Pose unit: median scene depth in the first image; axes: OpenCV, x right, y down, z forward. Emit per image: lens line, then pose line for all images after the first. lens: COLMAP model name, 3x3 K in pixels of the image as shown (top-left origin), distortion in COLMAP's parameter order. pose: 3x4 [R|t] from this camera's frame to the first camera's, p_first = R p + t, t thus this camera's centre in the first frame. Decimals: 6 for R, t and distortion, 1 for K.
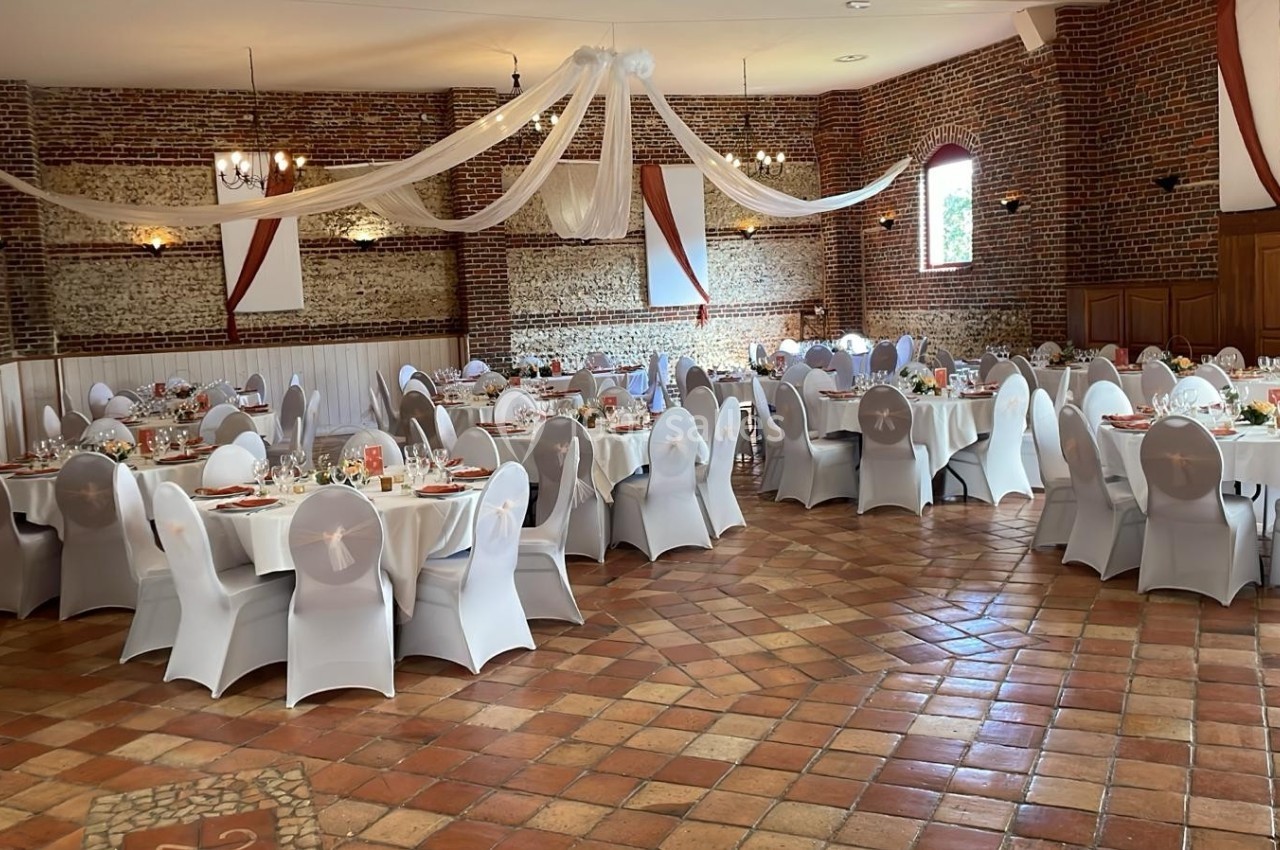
lens RADIAL K [[1232.3, 0, 626.6], [0, 1232.3, 403.5], [0, 0, 1]] dist [0.062657, 0.000000]
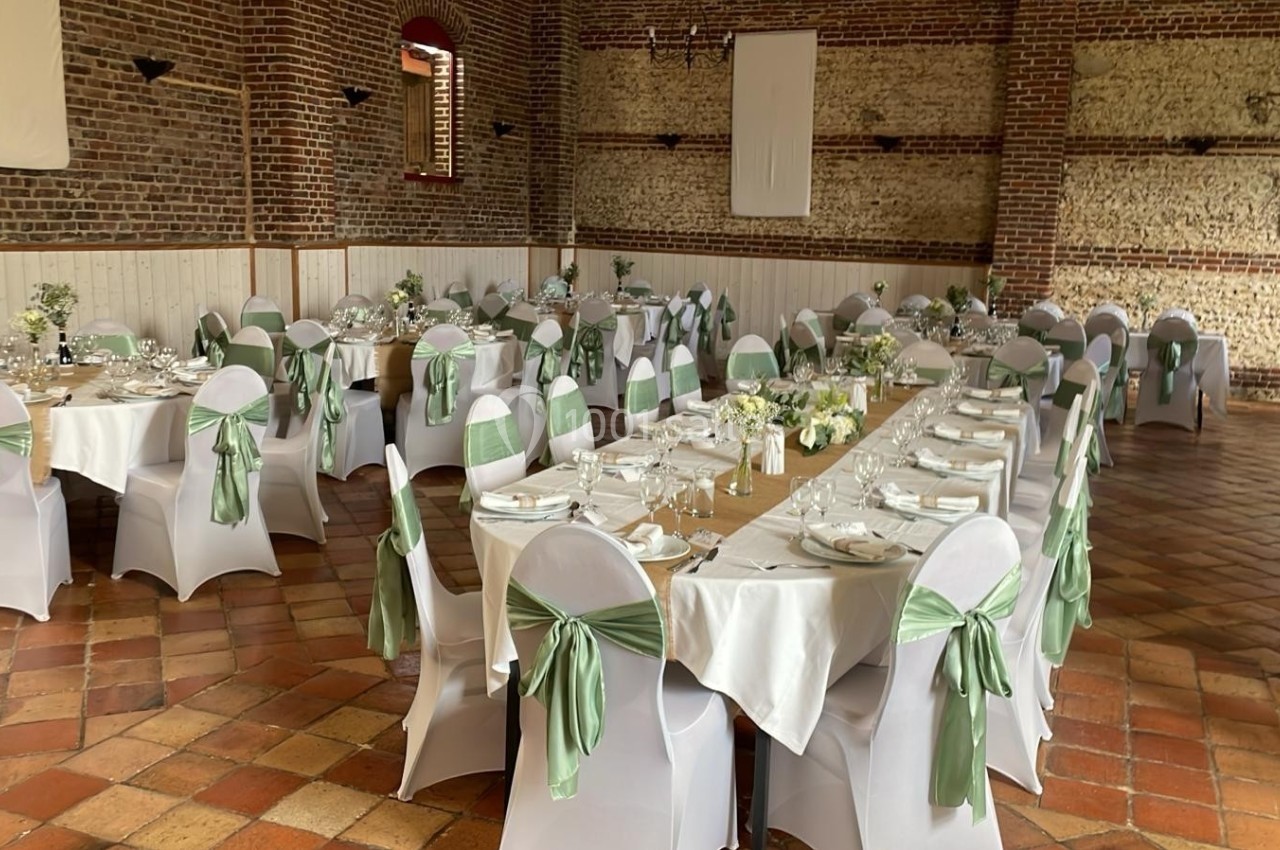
lens RADIAL K [[1232.3, 0, 642.6], [0, 1232.3, 409.1], [0, 0, 1]] dist [0.062657, 0.000000]
pose [[0.750731, 0.173623, -0.637383, 0.222211], [-0.129906, 0.984805, 0.115254, -0.028619], [0.647709, -0.003725, 0.761879, 0.266520]]
